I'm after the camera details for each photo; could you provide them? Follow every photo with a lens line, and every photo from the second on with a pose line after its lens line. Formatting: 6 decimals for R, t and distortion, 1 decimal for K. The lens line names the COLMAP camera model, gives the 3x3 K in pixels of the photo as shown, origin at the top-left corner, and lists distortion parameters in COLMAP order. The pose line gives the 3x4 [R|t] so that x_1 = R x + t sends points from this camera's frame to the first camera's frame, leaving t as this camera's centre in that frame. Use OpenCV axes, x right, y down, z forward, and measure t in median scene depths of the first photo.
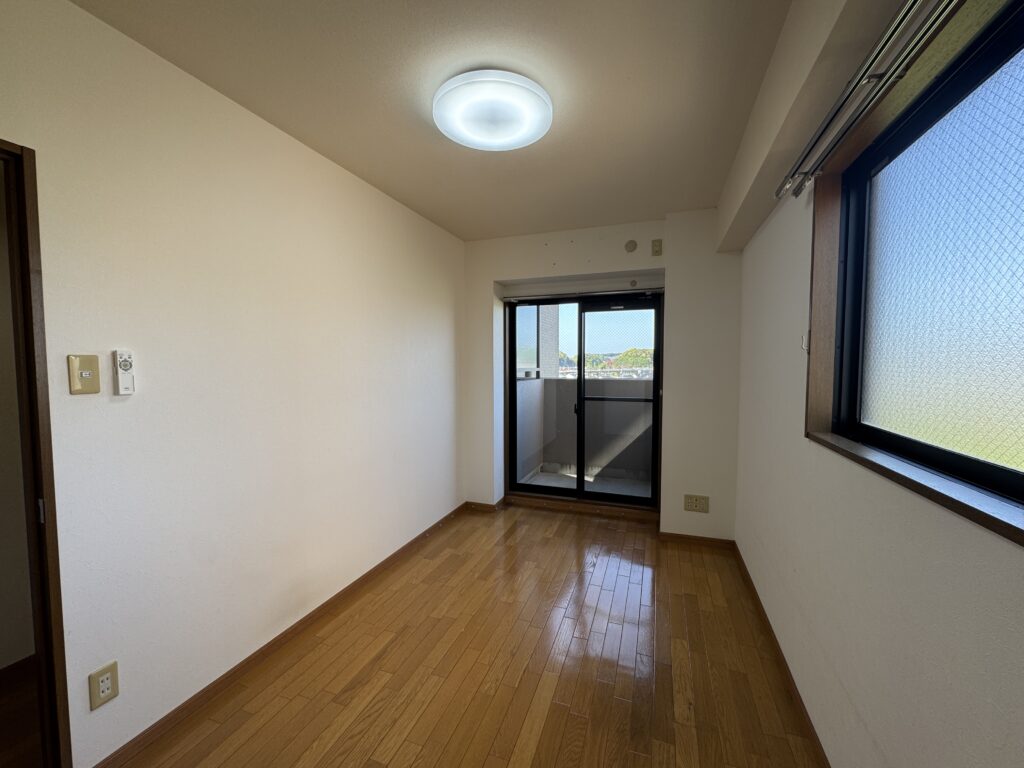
lens RADIAL K [[404.9, 0, 512.0], [0, 404.9, 384.0], [0, 0, 1]] dist [-0.000923, -0.000311]
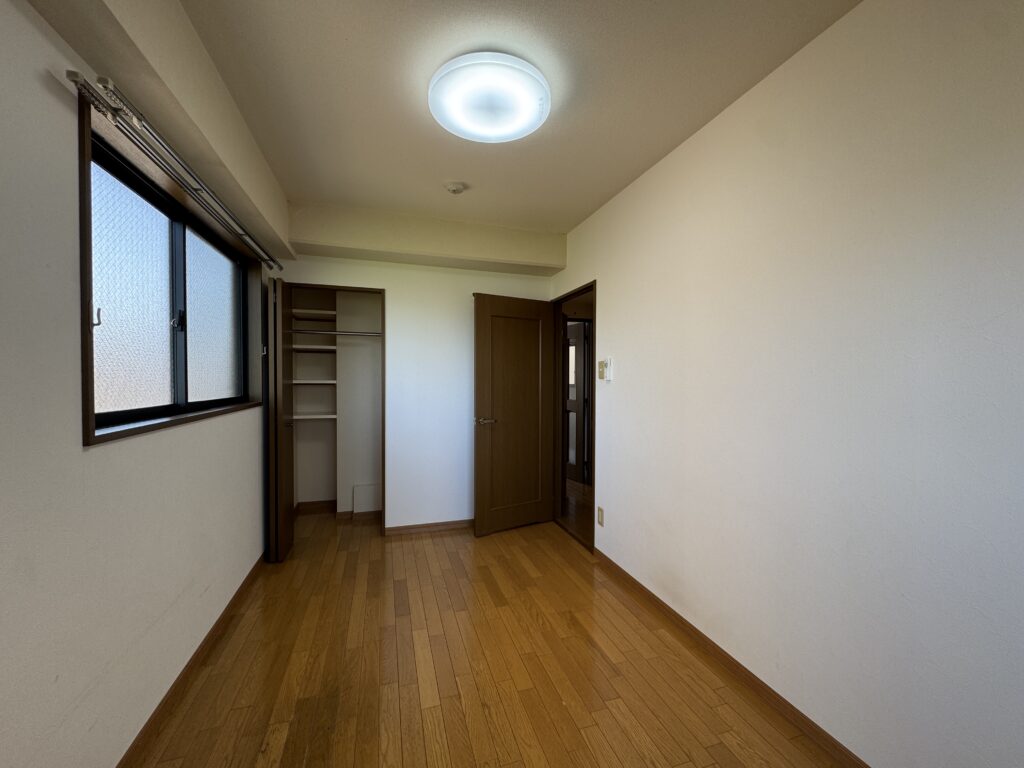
lens RADIAL K [[404.9, 0, 512.0], [0, 404.9, 384.0], [0, 0, 1]] dist [-0.000923, -0.000311]
pose [[-0.793078, 0.007873, -0.609069, 0.511437], [-0.031564, 0.998042, 0.054001, -0.040378], [0.608302, 0.062051, -0.791276, 1.841553]]
